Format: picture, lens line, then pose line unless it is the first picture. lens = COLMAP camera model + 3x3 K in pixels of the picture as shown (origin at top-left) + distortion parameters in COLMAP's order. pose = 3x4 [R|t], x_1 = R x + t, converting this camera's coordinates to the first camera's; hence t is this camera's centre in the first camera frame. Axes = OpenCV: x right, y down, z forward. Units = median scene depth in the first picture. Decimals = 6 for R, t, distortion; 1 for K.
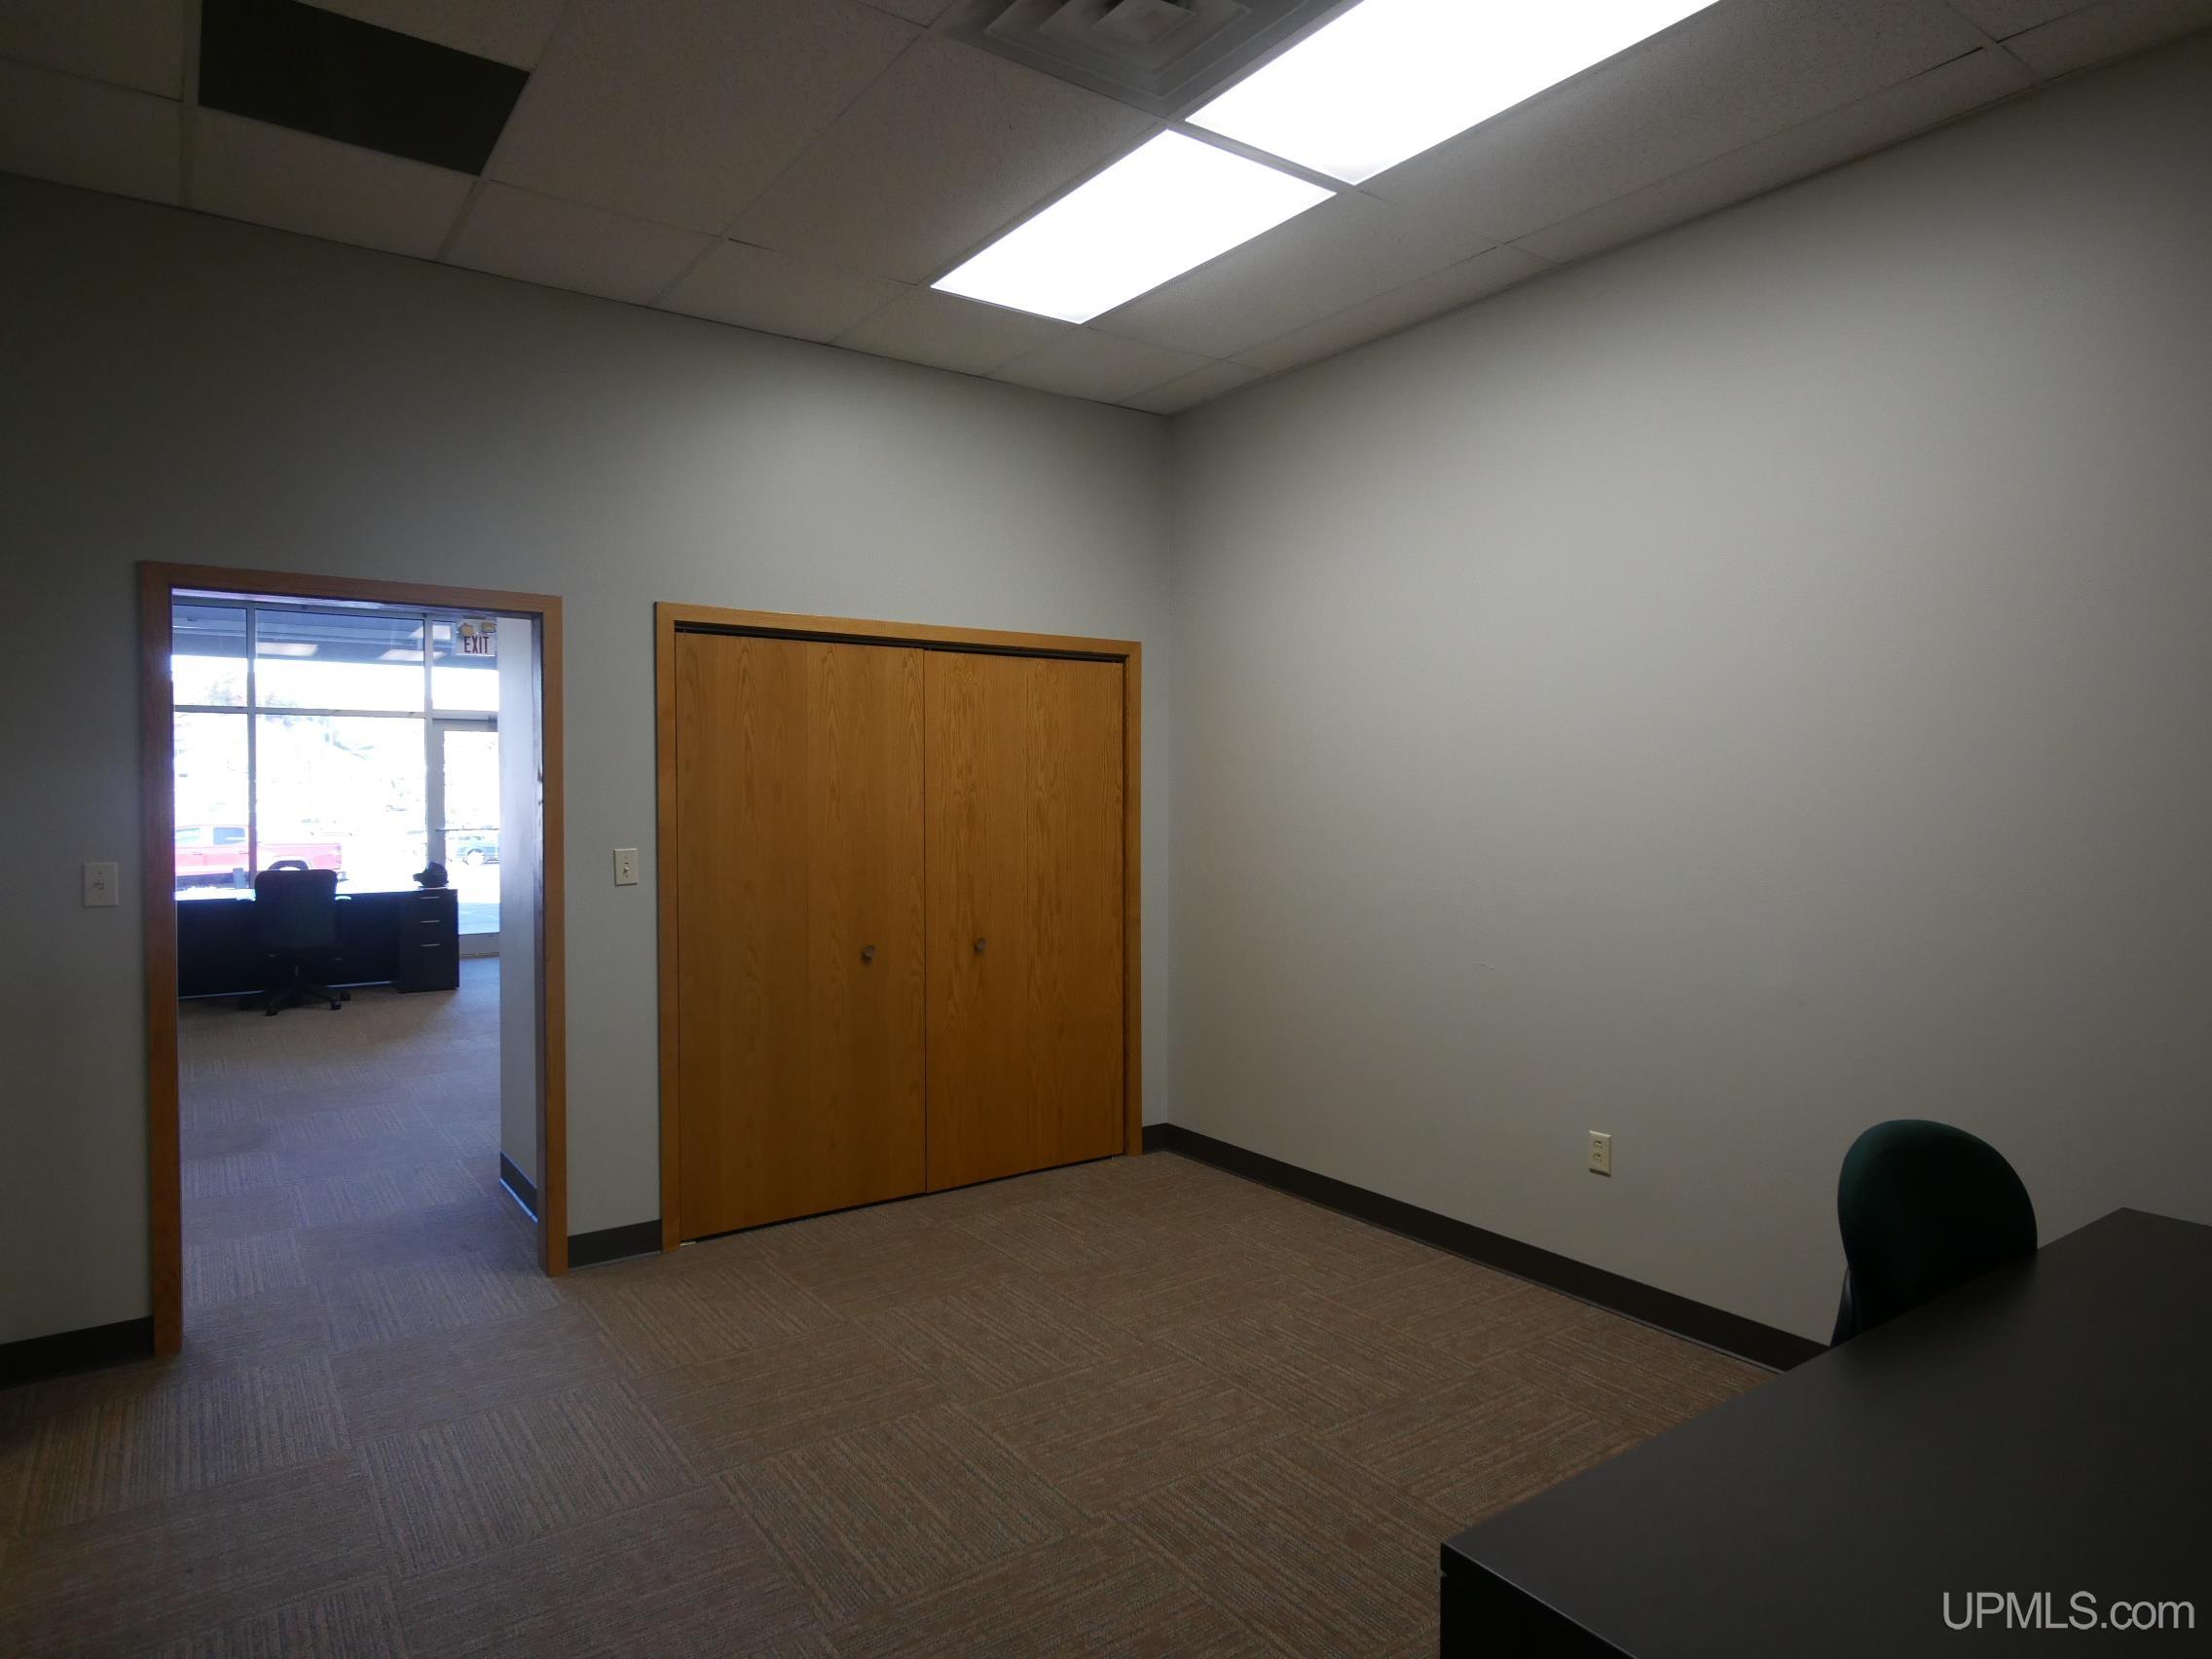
lens RADIAL K [[1254.1, 0, 1112.9], [0, 1254.1, 825.3], [0, 0, 1]] dist [0.000638, -0.000372]
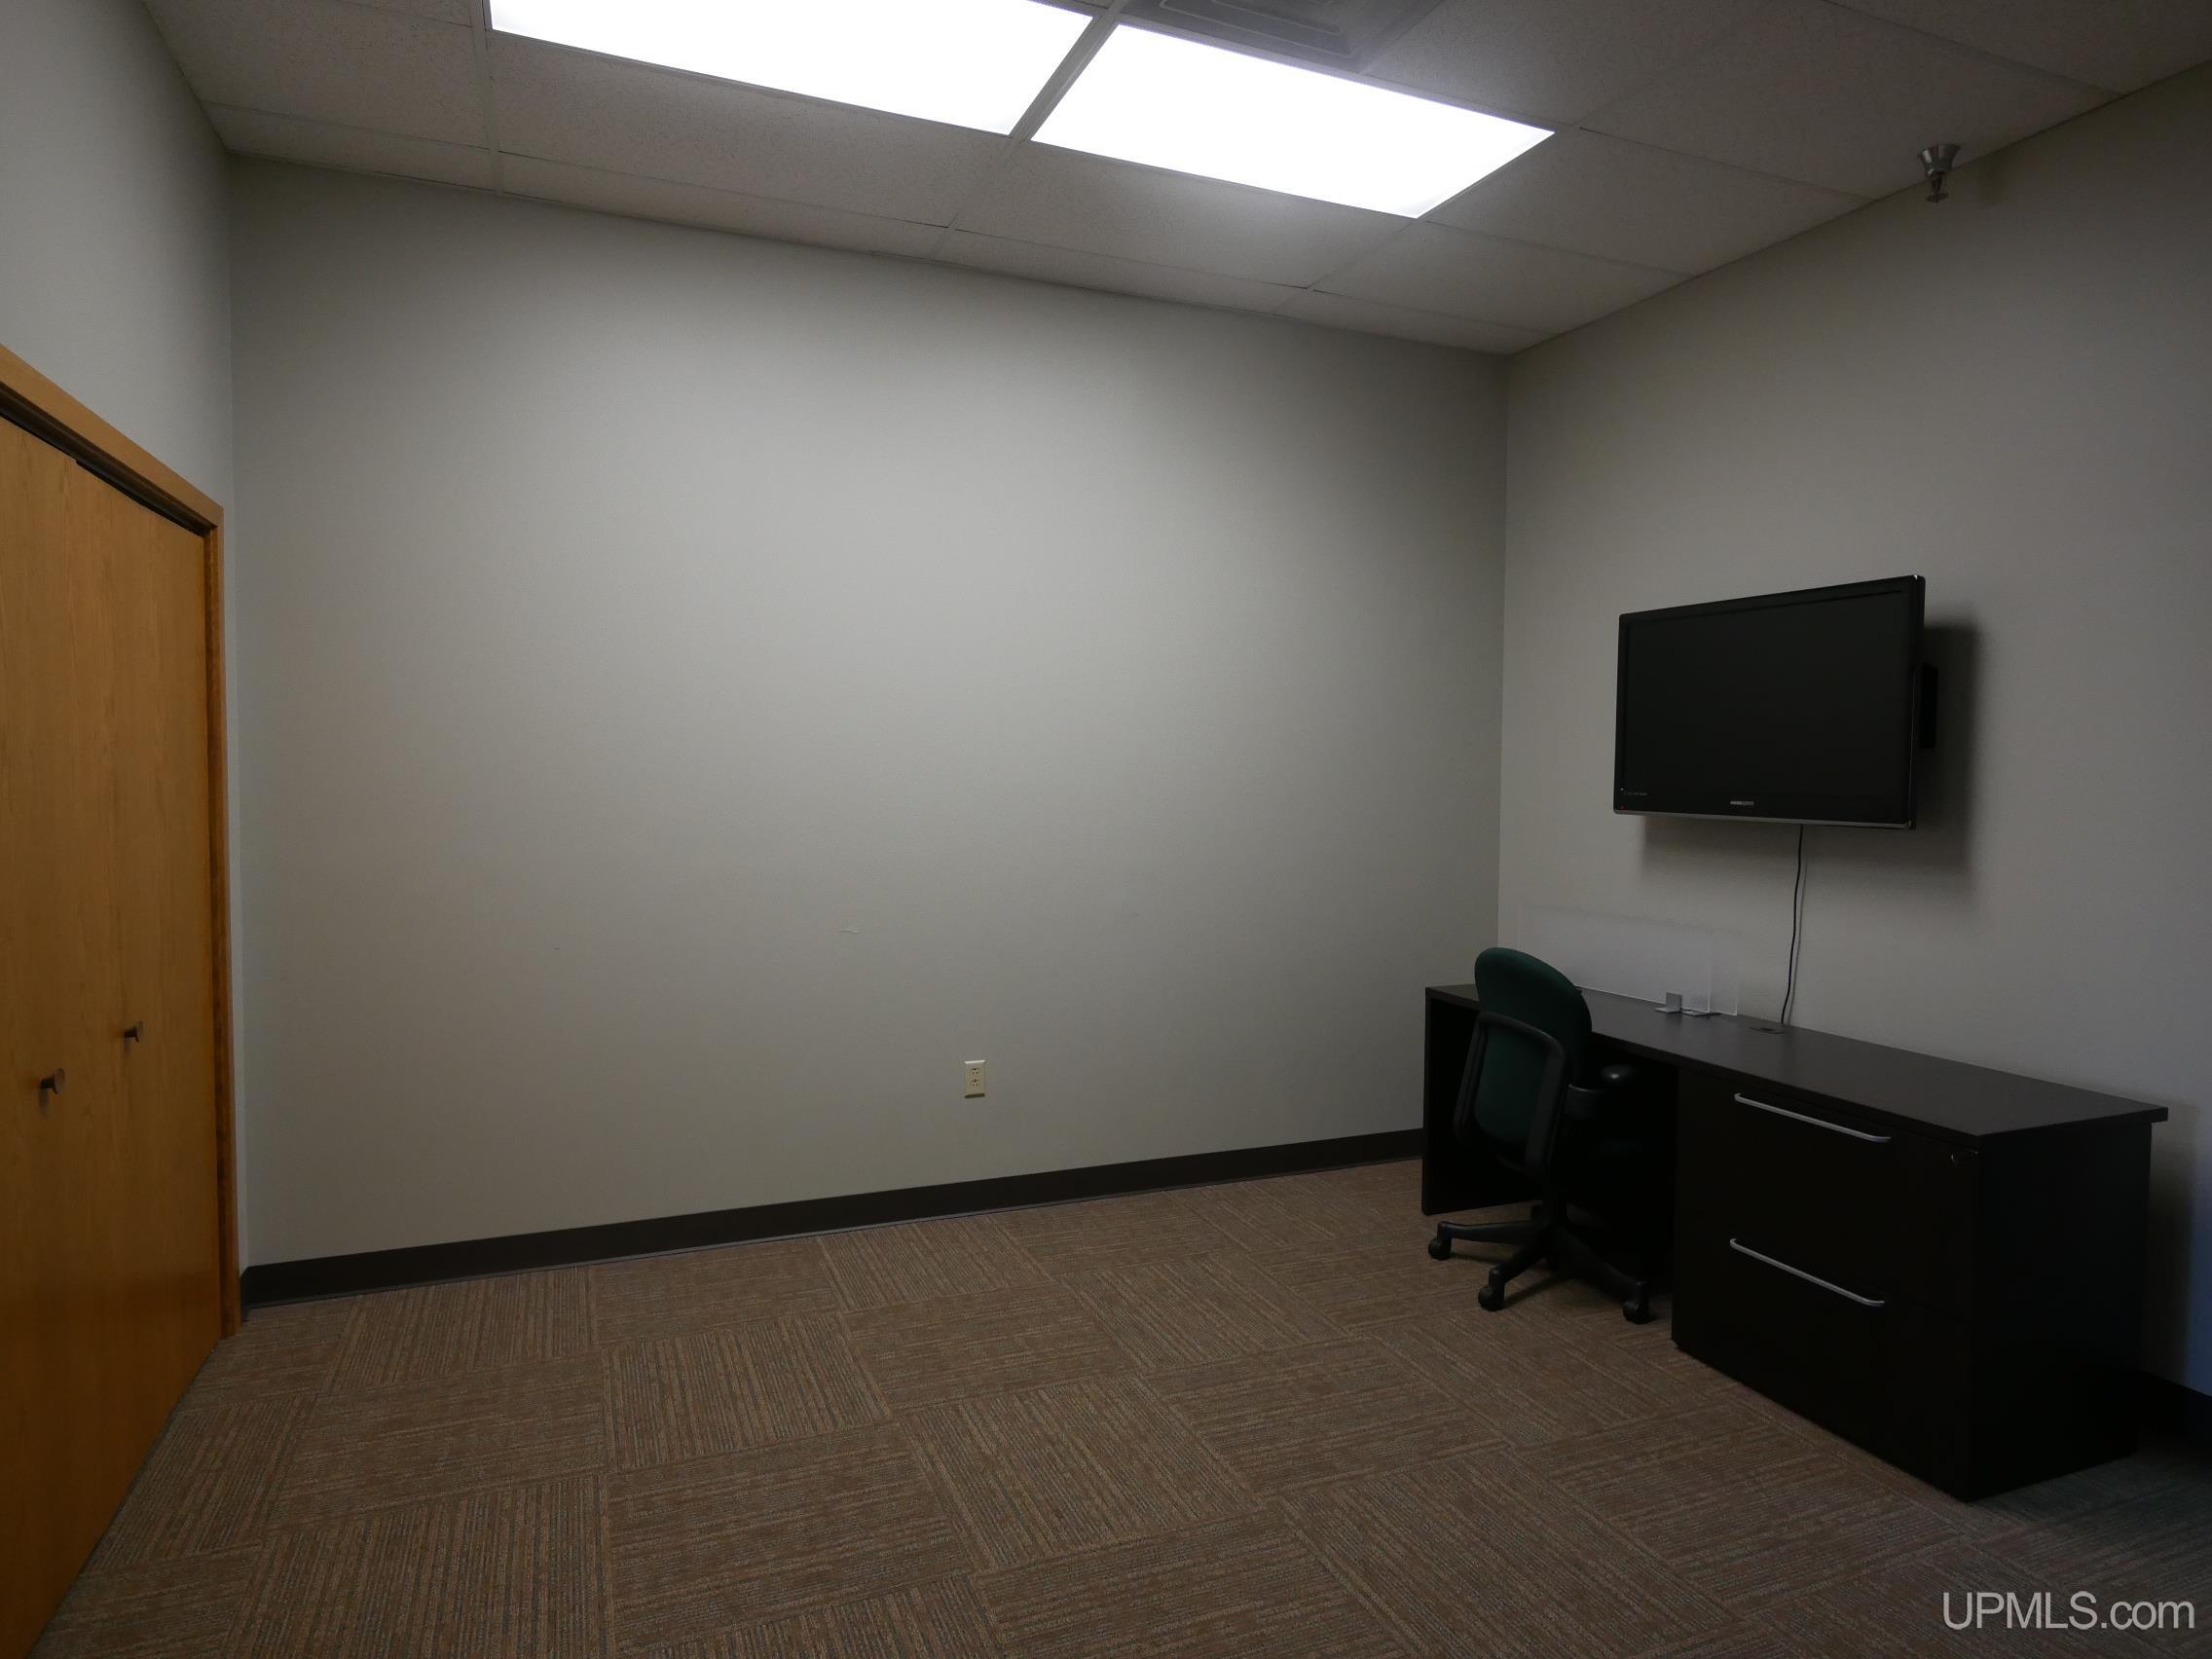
lens RADIAL K [[1254.1, 0, 1109.5], [0, 1254.1, 829.7], [0, 0, 1]] dist [0.000638, -0.000372]
pose [[0.261732, -0.053969, 0.963630, -0.730269], [0.015670, 0.998541, 0.051668, -0.020573], [-0.965013, 0.001577, 0.262196, 0.654910]]
